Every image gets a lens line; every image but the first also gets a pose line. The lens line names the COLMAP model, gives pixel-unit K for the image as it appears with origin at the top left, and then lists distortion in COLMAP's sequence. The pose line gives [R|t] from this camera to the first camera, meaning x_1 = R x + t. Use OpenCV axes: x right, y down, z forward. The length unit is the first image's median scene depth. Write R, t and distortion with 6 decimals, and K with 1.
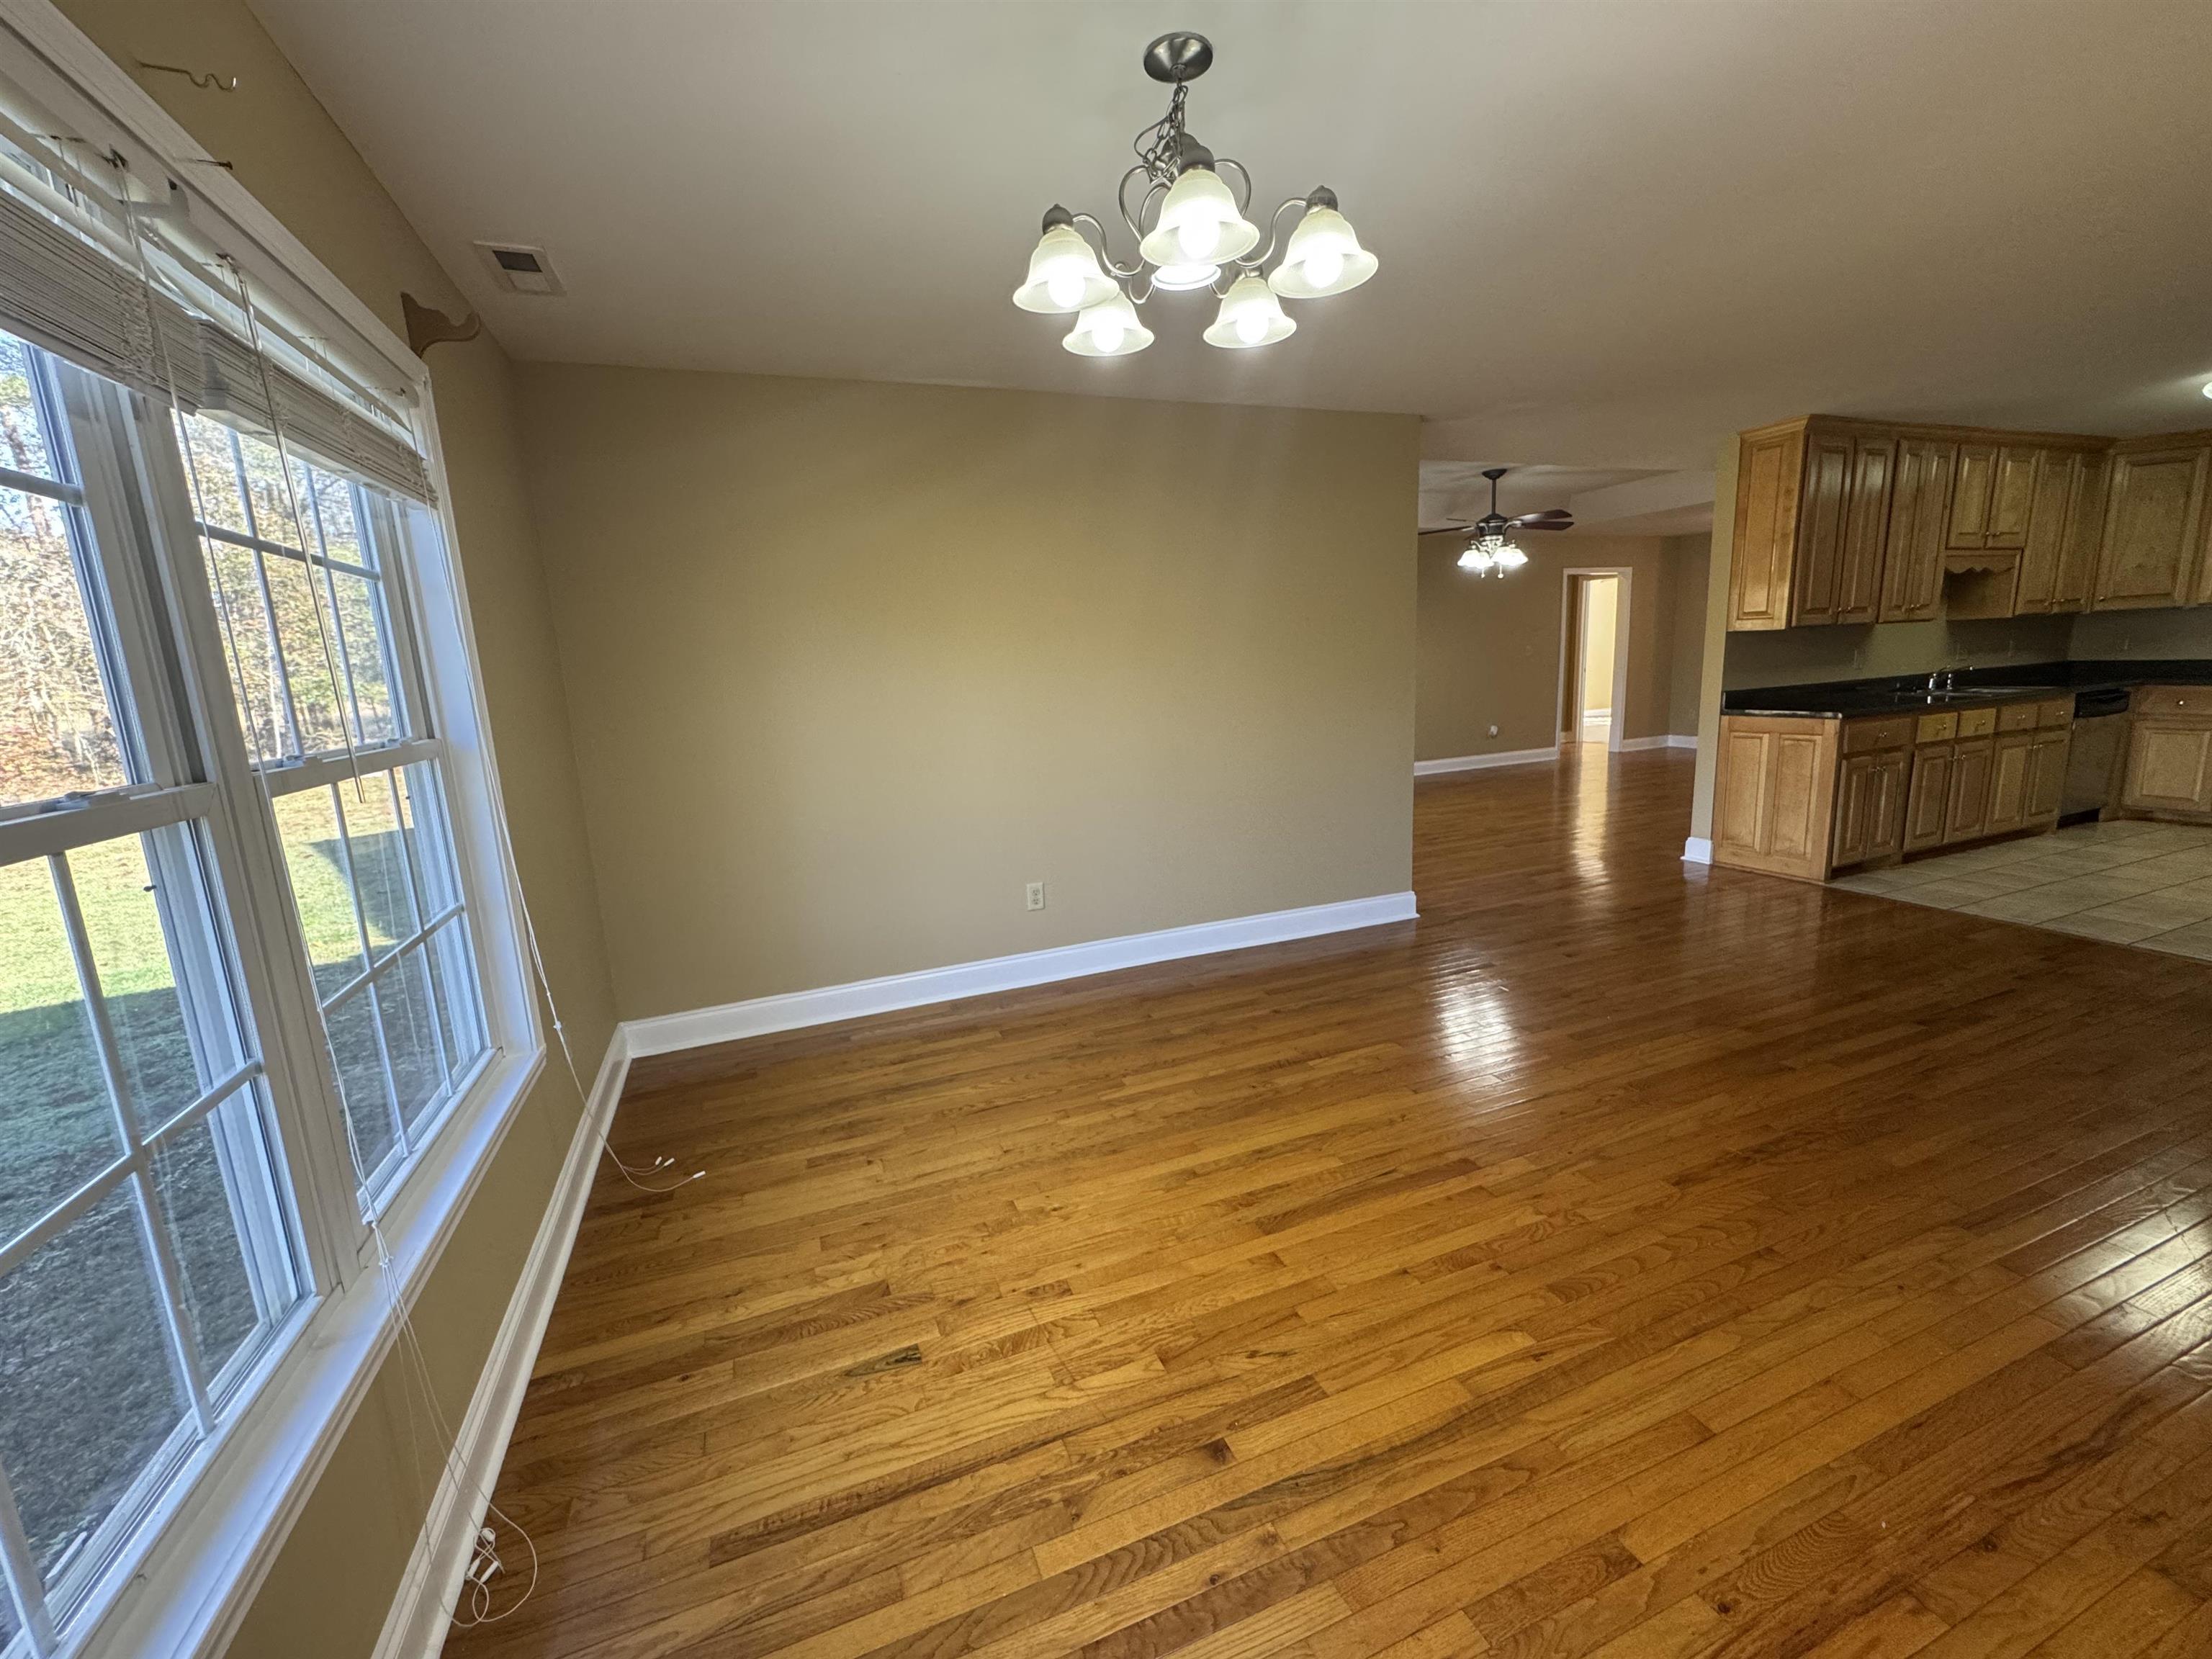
lens RADIAL K [[887.2, 0, 1106.6], [0, 887.2, 827.1], [0, 0, 1]] dist [-0.002974, -0.000286]
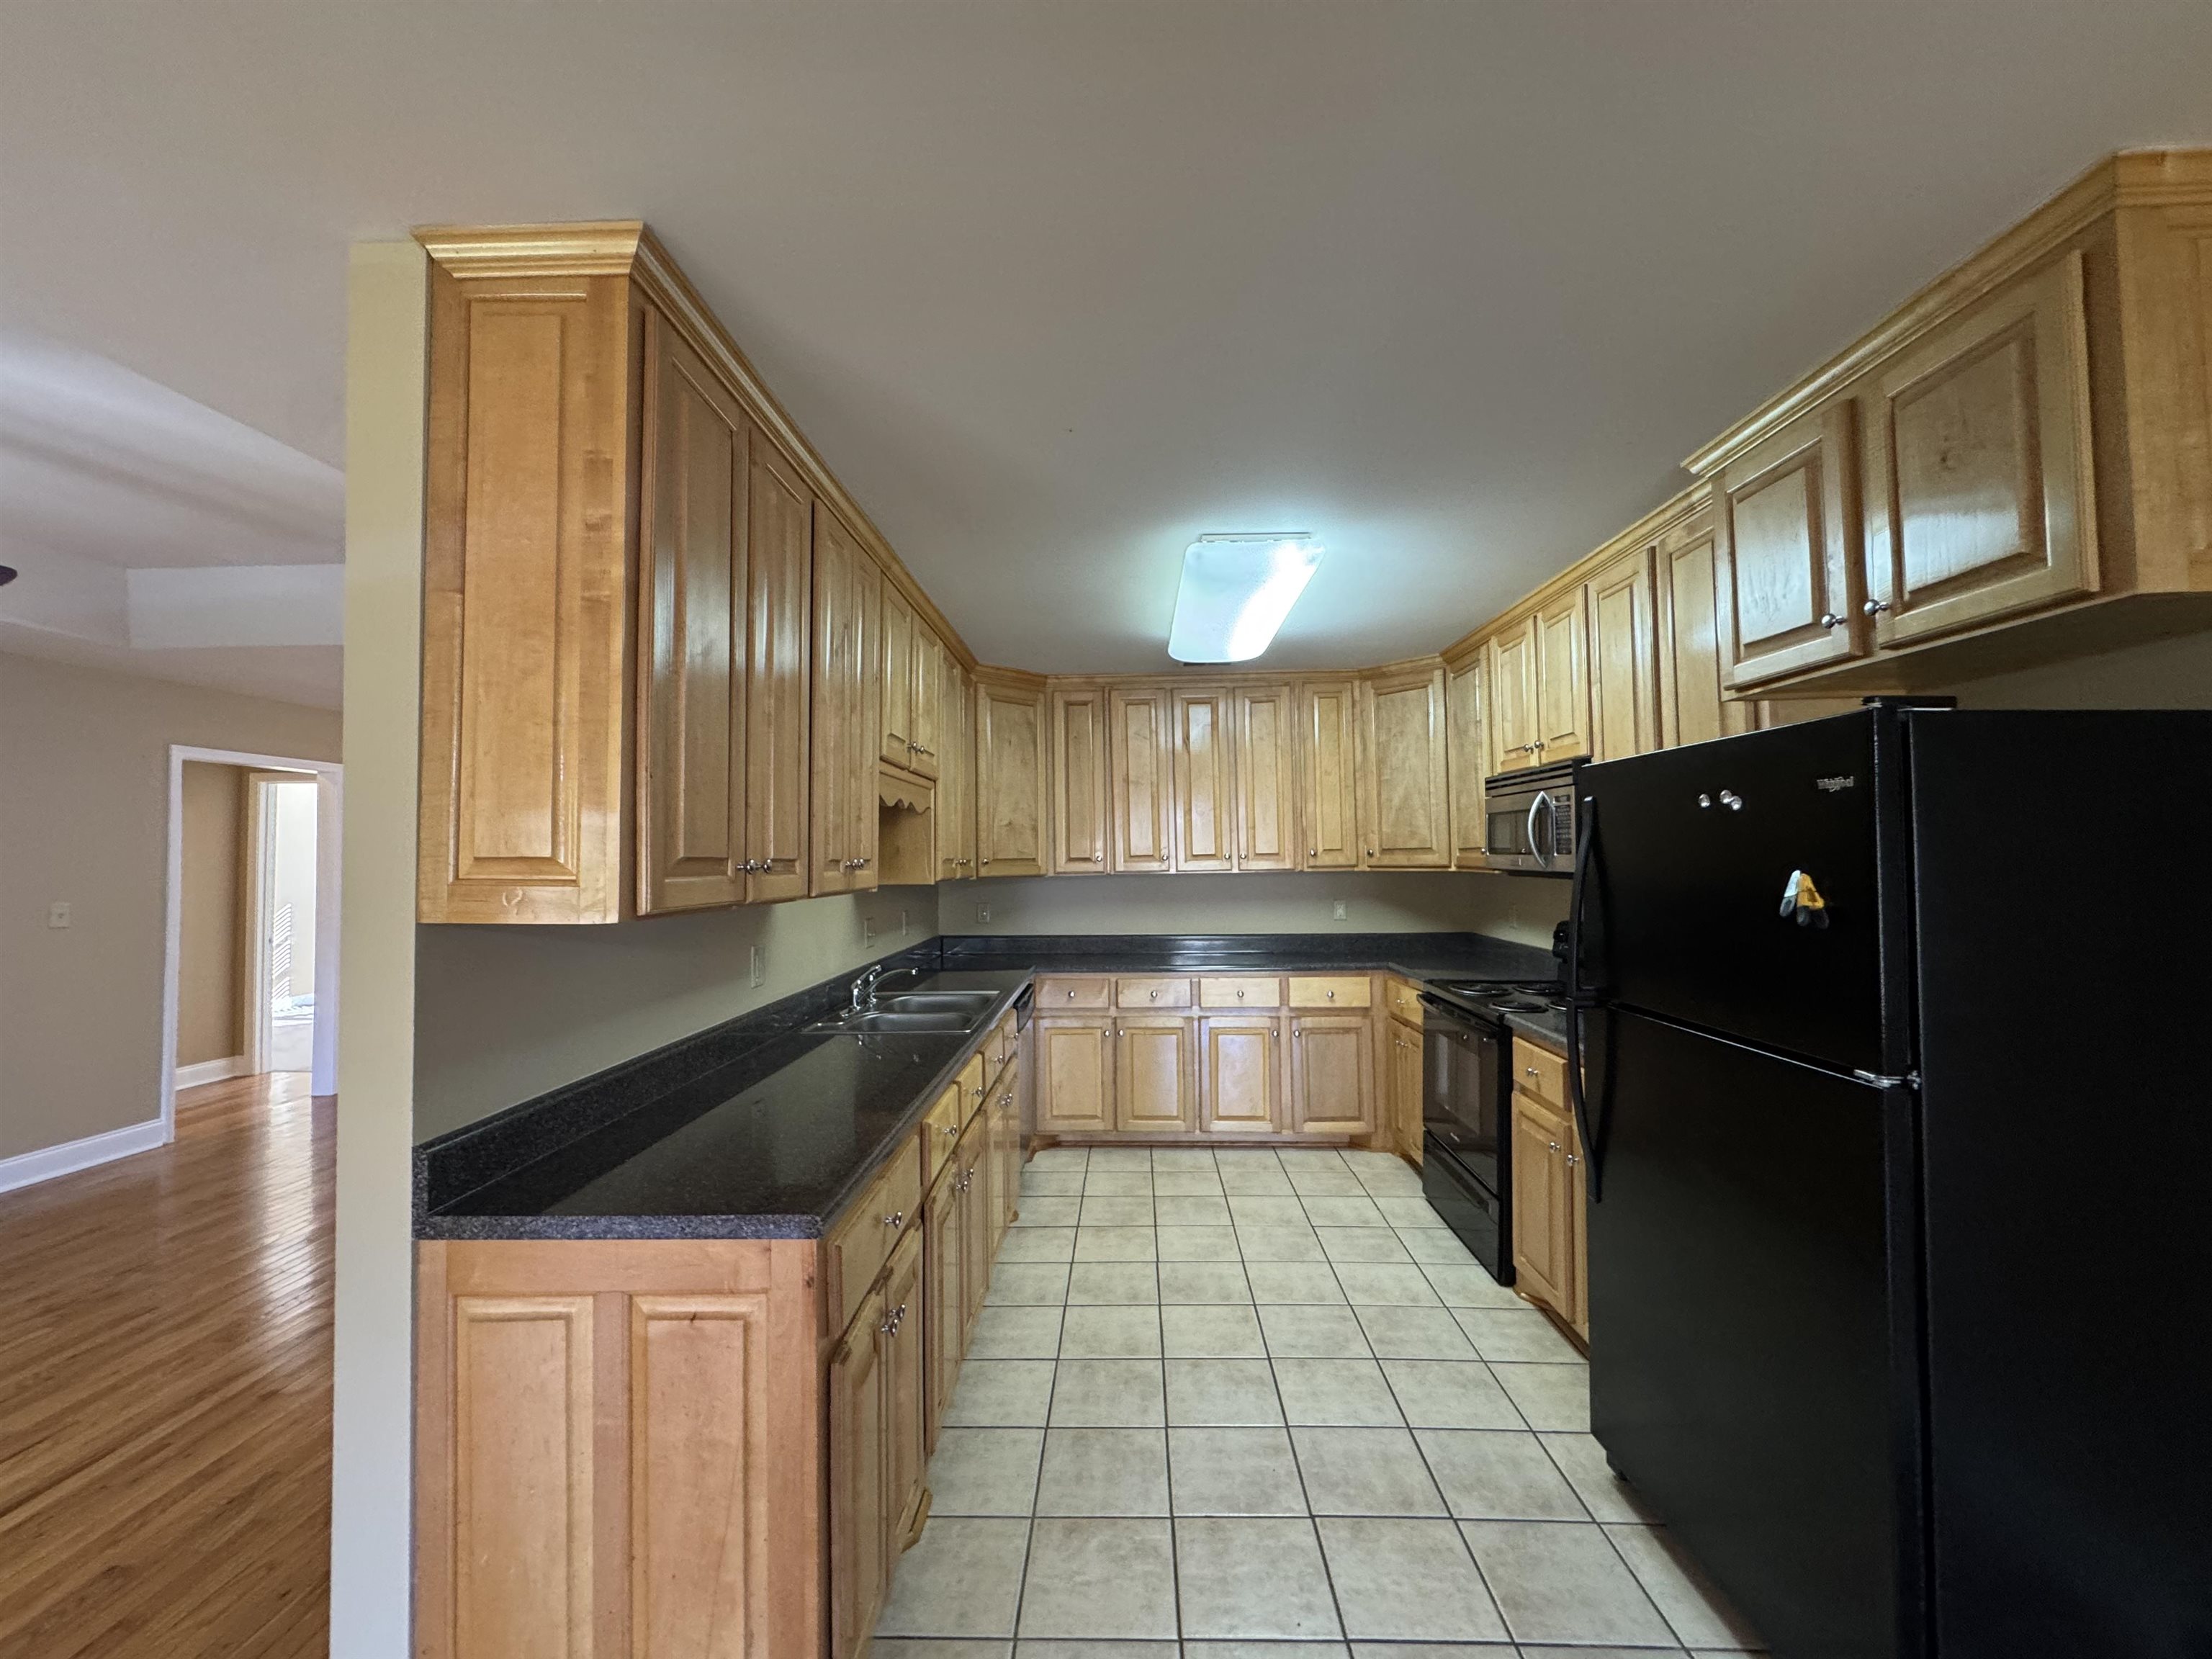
lens RADIAL K [[887.2, 0, 1113.1], [0, 887.2, 826.0], [0, 0, 1]] dist [-0.002974, -0.000286]
pose [[0.391299, 0.081086, 0.916685, 0.526754], [0.162489, 0.974373, -0.155549, -0.171746], [-0.905805, 0.209817, 0.368095, 0.694310]]
